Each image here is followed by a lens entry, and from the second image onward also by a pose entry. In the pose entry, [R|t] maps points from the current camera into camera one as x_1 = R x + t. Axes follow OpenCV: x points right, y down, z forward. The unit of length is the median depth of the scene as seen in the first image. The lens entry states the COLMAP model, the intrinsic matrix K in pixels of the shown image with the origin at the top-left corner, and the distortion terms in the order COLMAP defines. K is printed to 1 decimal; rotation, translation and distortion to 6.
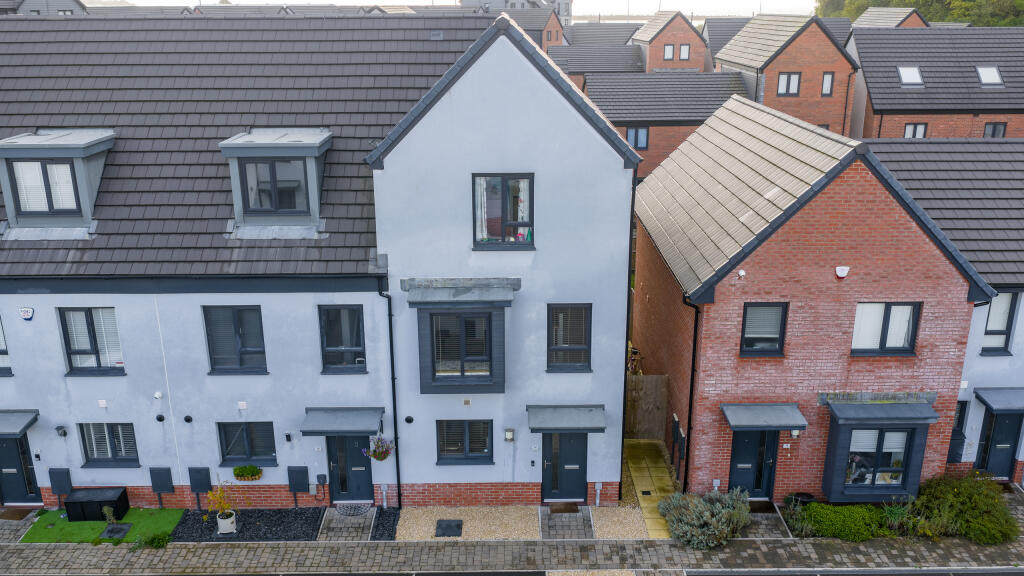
lens RADIAL K [[843.8, 0, 513.0], [0, 843.8, 289.0], [0, 0, 1]] dist [-0.001704, -0.002286]
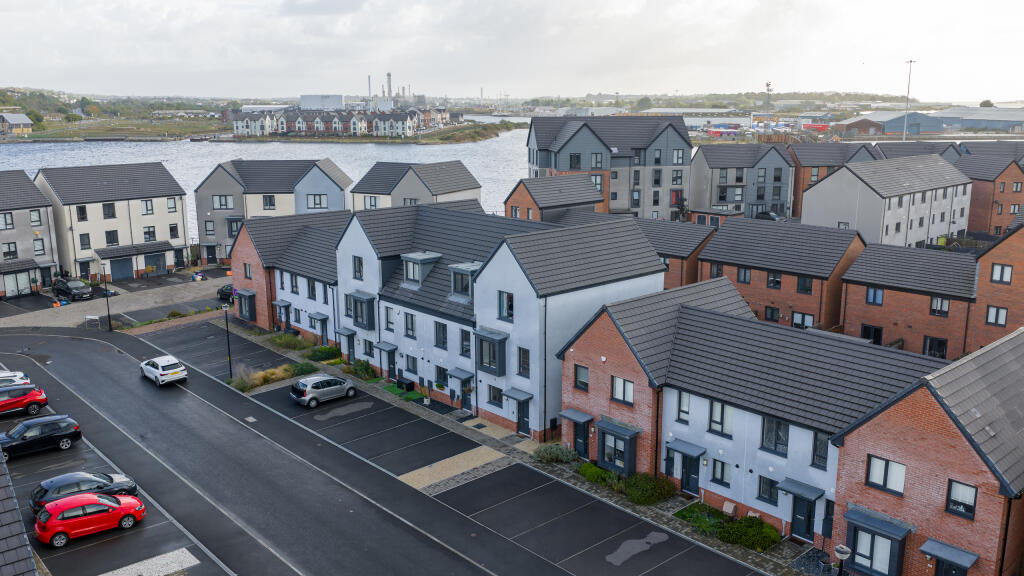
lens RADIAL K [[843.8, 0, 511.1], [0, 843.8, 287.2], [0, 0, 1]] dist [-0.001704, -0.002286]
pose [[0.667854, 0.162339, -0.726373, 1.752062], [-0.236014, 0.971750, 0.000179, -0.143603], [0.705881, 0.171314, 0.687301, -0.739684]]
